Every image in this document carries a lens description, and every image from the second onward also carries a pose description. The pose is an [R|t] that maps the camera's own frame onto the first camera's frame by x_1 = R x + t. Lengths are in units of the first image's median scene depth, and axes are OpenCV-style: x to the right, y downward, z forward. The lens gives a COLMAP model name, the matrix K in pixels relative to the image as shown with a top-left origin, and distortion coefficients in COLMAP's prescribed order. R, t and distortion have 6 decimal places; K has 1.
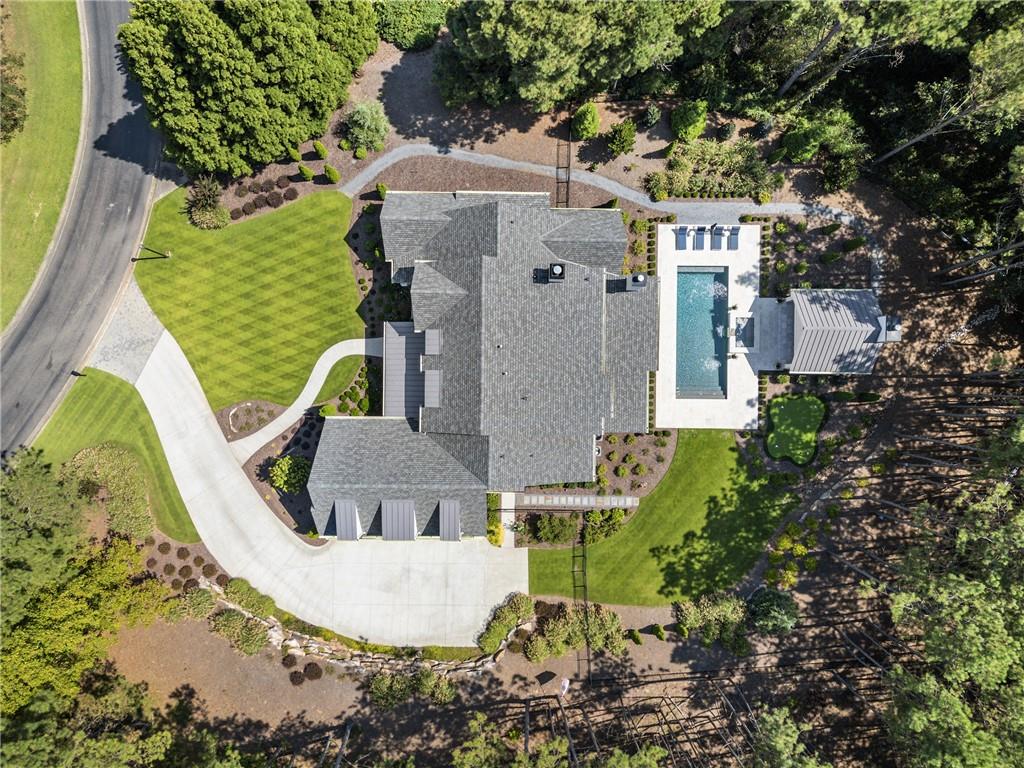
lens RADIAL K [[755.4, 0, 515.3], [0, 755.4, 390.8], [0, 0, 1]] dist [0.037595, -0.010620]
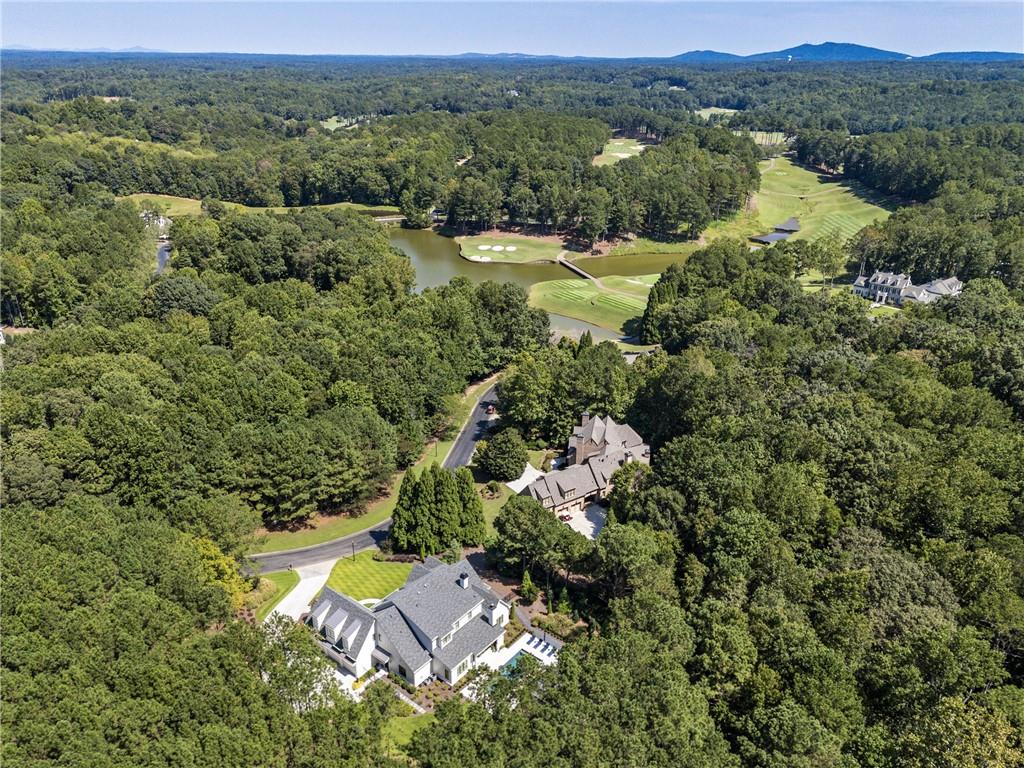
lens RADIAL K [[755.4, 0, 512.1], [0, 755.4, 384.0], [0, 0, 1]] dist [0.037595, -0.010620]
pose [[0.788666, 0.219113, -0.574453, 1.190221], [-0.614338, 0.317913, -0.722163, 1.071618], [0.024391, 0.922453, 0.385337, -0.410540]]
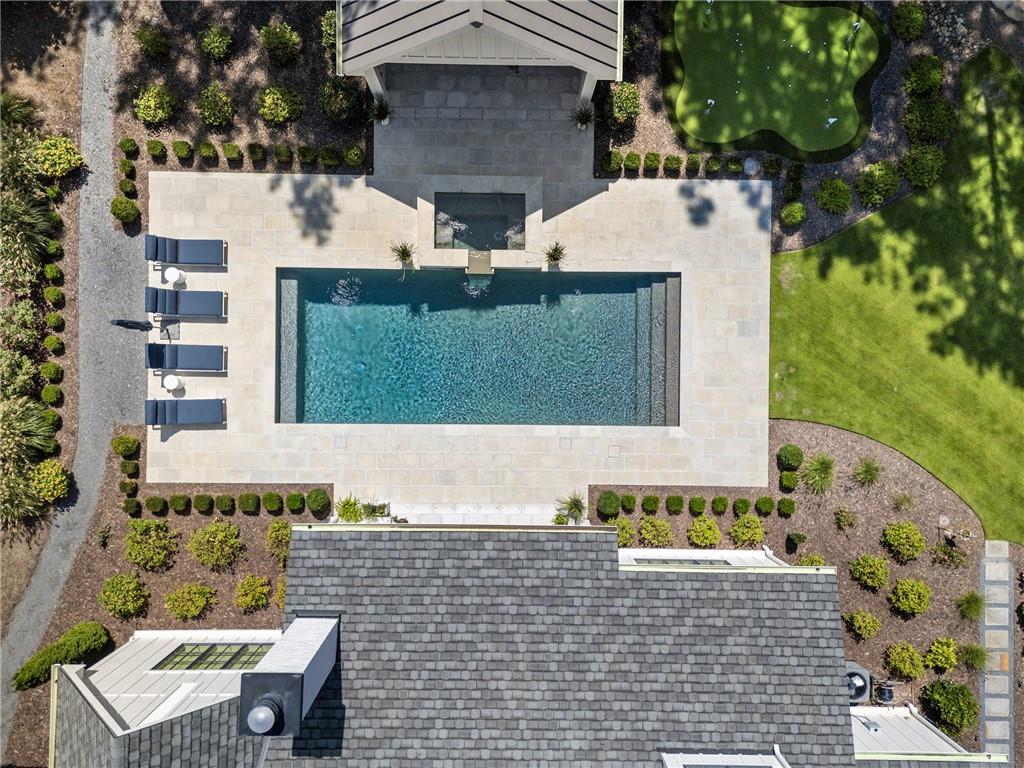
lens RADIAL K [[755.4, 0, 510.9], [0, 755.4, 389.3], [0, 0, 1]] dist [0.037595, -0.010620]
pose [[-0.002321, -0.999938, -0.010925, 0.232814], [0.999743, -0.002567, 0.022517, -0.070854], [-0.022544, -0.010870, 0.999687, 0.671485]]
